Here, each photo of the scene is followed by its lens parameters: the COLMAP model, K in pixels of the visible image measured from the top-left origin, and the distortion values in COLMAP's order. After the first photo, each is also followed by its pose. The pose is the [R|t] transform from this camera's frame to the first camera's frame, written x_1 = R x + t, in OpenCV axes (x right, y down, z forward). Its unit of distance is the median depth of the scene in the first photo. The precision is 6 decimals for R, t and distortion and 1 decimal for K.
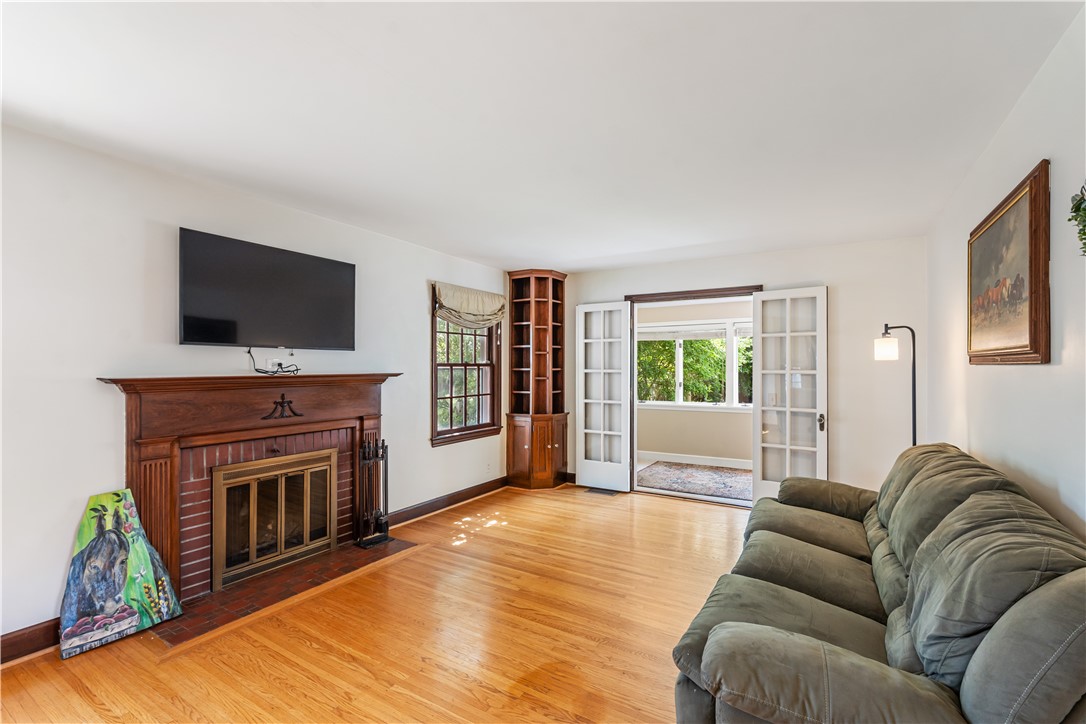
lens RADIAL K [[481.9, 0, 547.0], [0, 481.9, 364.5], [0, 0, 1]] dist [-0.002079, -0.000290]
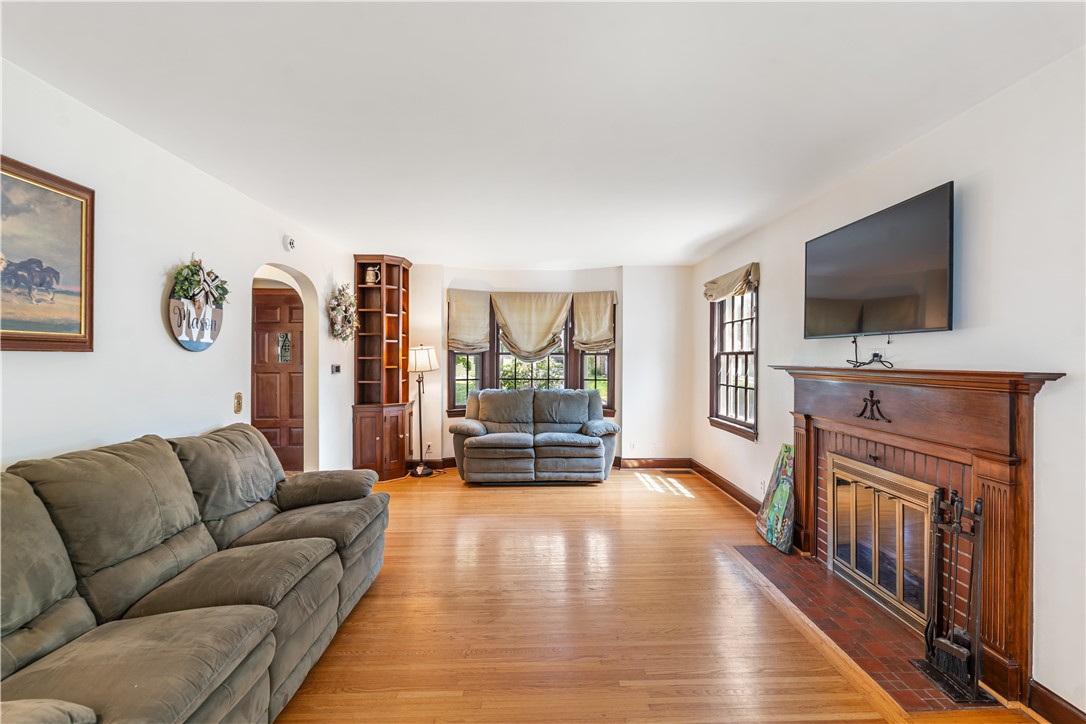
lens RADIAL K [[480.3, 0, 547.3], [0, 480.3, 356.3], [0, 0, 1]] dist [-0.002086, -0.000598]
pose [[-0.838468, -0.000873, -0.544951, 0.428948], [0.000796, 0.999996, -0.002827, 0.004839], [0.544951, -0.002804, -0.838463, 1.625514]]
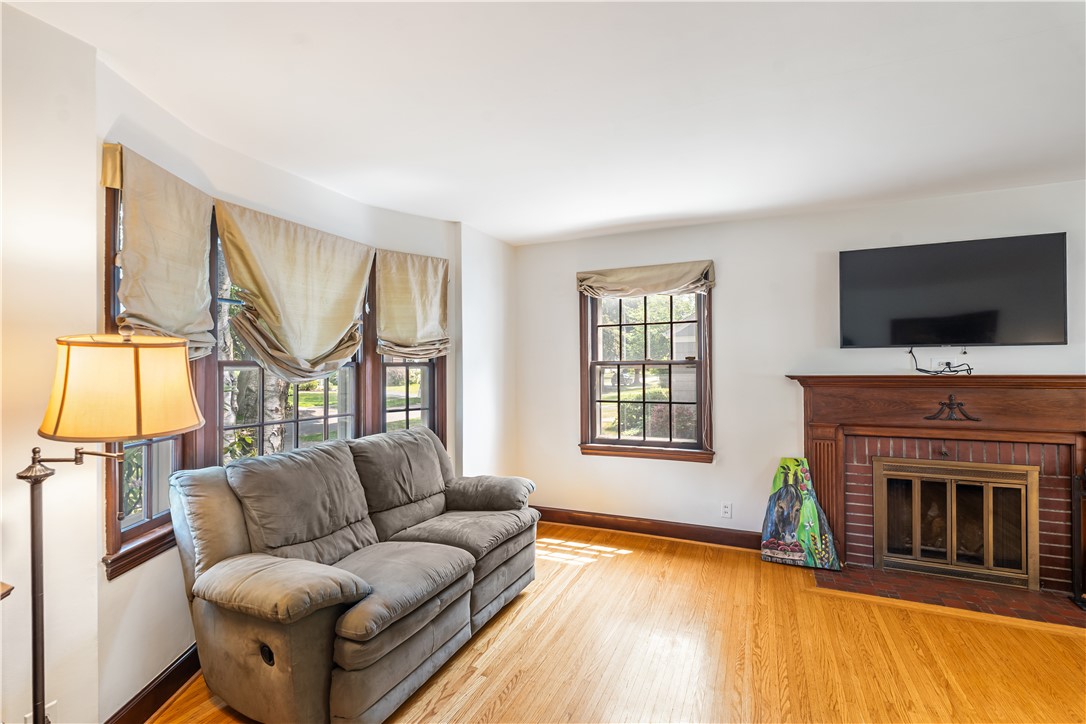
lens RADIAL K [[481.9, 0, 547.0], [0, 481.9, 364.5], [0, 0, 1]] dist [-0.002079, -0.000290]
pose [[0.129896, -0.006795, -0.991504, 0.332794], [0.009420, 0.999940, -0.005619, -0.000779], [0.991483, -0.008610, 0.129952, 0.109229]]
